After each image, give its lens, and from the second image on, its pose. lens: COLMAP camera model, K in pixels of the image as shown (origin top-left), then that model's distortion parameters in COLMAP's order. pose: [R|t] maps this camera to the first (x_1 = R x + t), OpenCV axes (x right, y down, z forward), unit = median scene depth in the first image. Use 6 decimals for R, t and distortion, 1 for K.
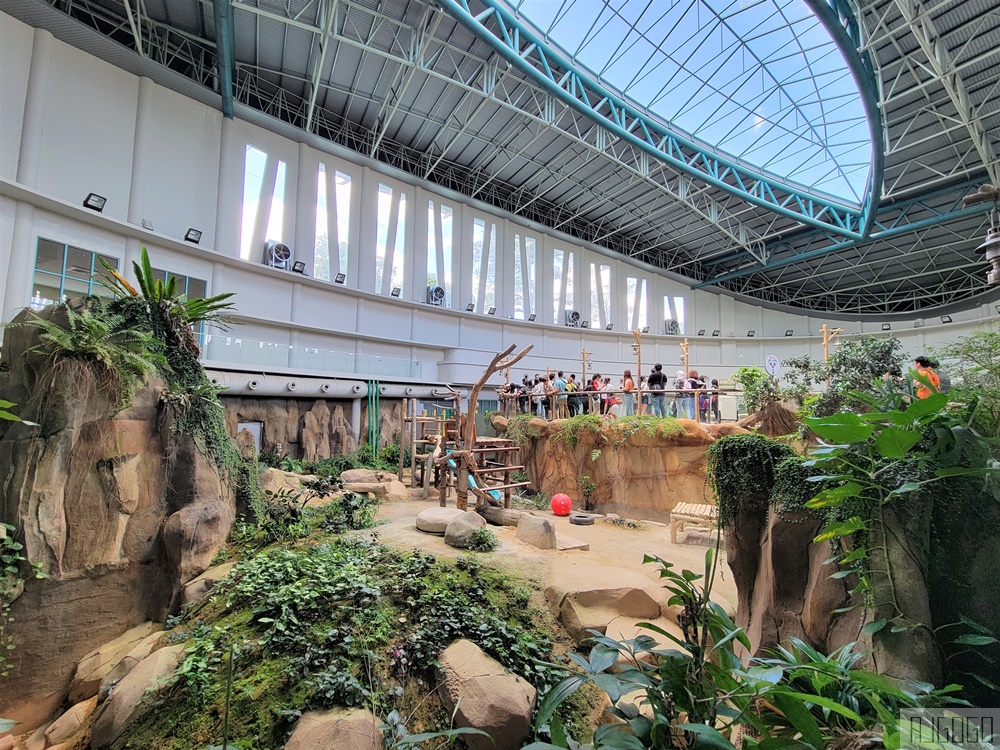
lens RADIAL K [[407.3, 0, 500.0], [0, 407.3, 375.0], [0, 0, 1]] dist [-0.000416, 0.000008]
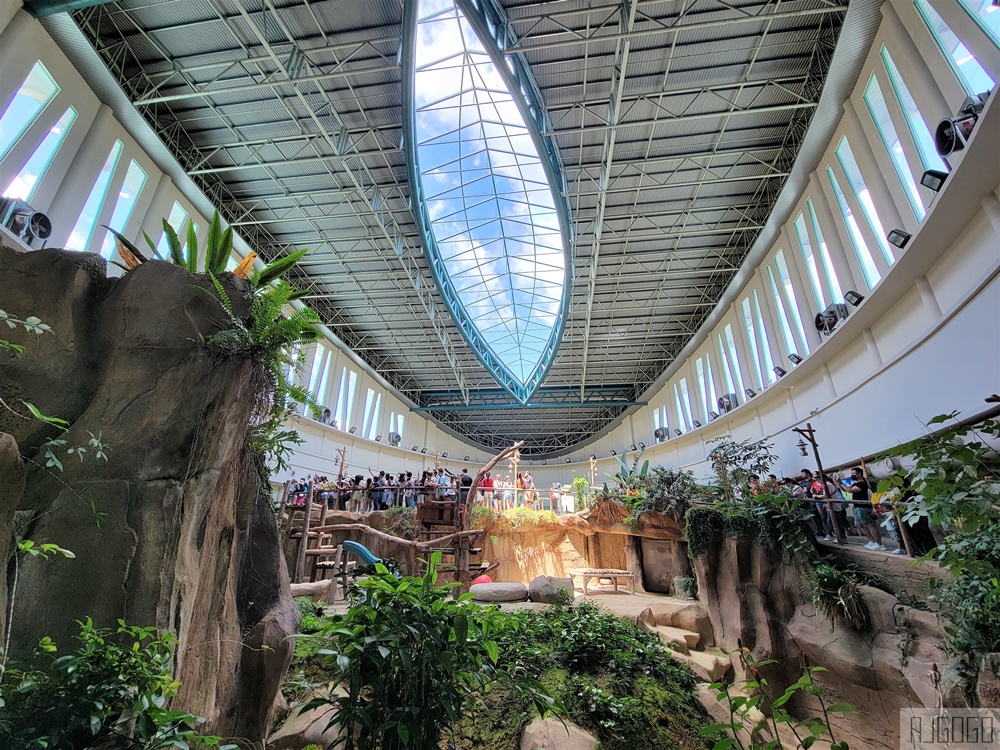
lens RADIAL K [[407.3, 0, 500.0], [0, 407.3, 375.0], [0, 0, 1]] dist [-0.000416, 0.000008]
pose [[0.624359, 0.280115, 0.729185, -0.413703], [-0.071634, 0.950091, -0.303639, 0.049004], [-0.777846, 0.137345, 0.613264, 0.088507]]
